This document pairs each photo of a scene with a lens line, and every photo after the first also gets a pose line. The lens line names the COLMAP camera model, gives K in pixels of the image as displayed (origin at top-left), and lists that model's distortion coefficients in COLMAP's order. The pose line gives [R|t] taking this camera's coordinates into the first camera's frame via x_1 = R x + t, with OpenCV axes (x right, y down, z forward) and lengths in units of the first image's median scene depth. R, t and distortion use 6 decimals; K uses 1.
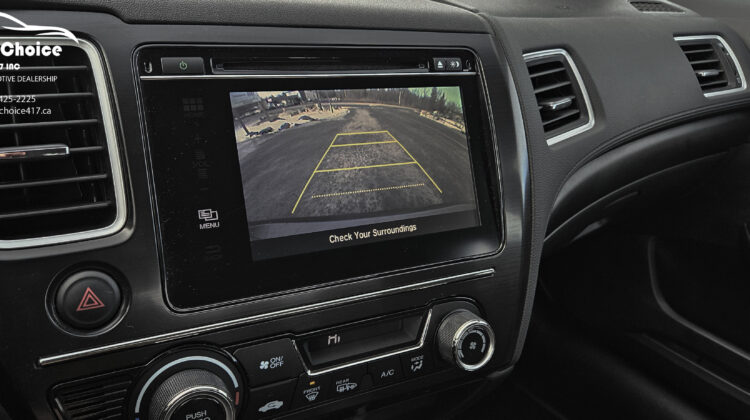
lens RADIAL K [[607.9, 0, 362.6], [0, 607.9, 199.9], [0, 0, 1]] dist [0.045881, -0.012297]
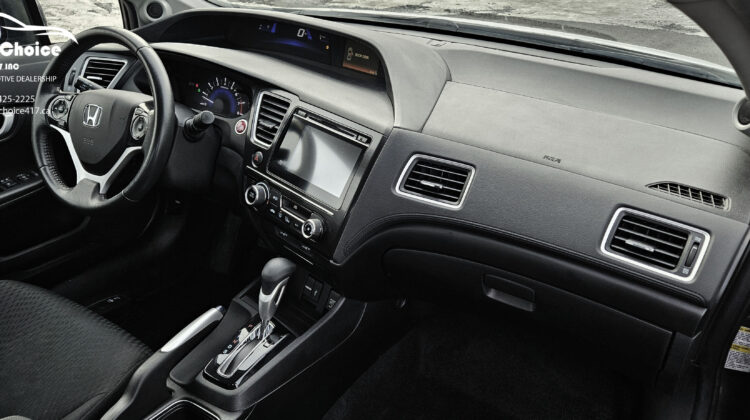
lens RADIAL K [[607.9, 0, 370.7], [0, 607.9, 210.0], [0, 0, 1]] dist [0.045881, -0.012297]
pose [[0.282686, 0.328793, -0.901102, 2.957396], [-0.441993, 0.878392, 0.181848, -0.507698], [0.851311, 0.346875, 0.393634, 0.123690]]
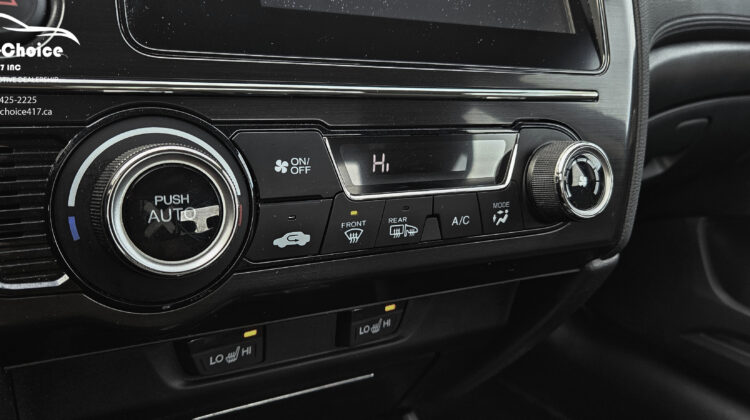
lens RADIAL K [[607.9, 0, 356.3], [0, 607.9, 203.0], [0, 0, 1]] dist [0.045881, -0.012297]
pose [[0.999551, -0.024702, 0.016945, -0.089846], [0.026658, 0.991530, -0.127110, 0.368487], [-0.013661, 0.127504, 0.991744, 0.357219]]
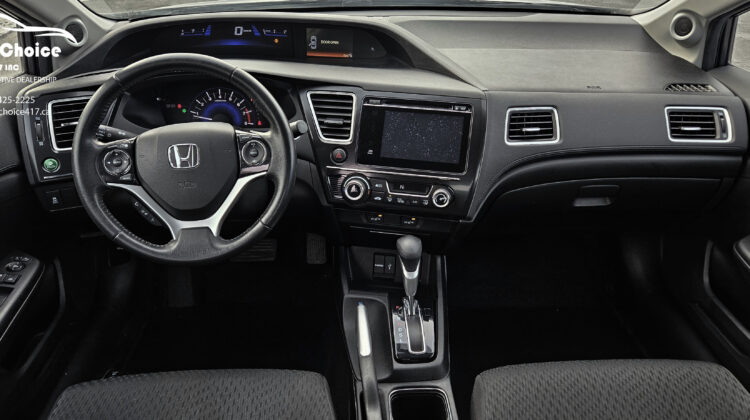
lens RADIAL K [[607.9, 0, 374.4], [0, 607.9, 211.2], [0, 0, 1]] dist [0.045881, -0.012297]
pose [[0.778583, 0.191651, -0.597560, 1.904108], [-0.201744, 0.978118, 0.050844, 0.225681], [0.594229, 0.080968, 0.800210, -1.783231]]
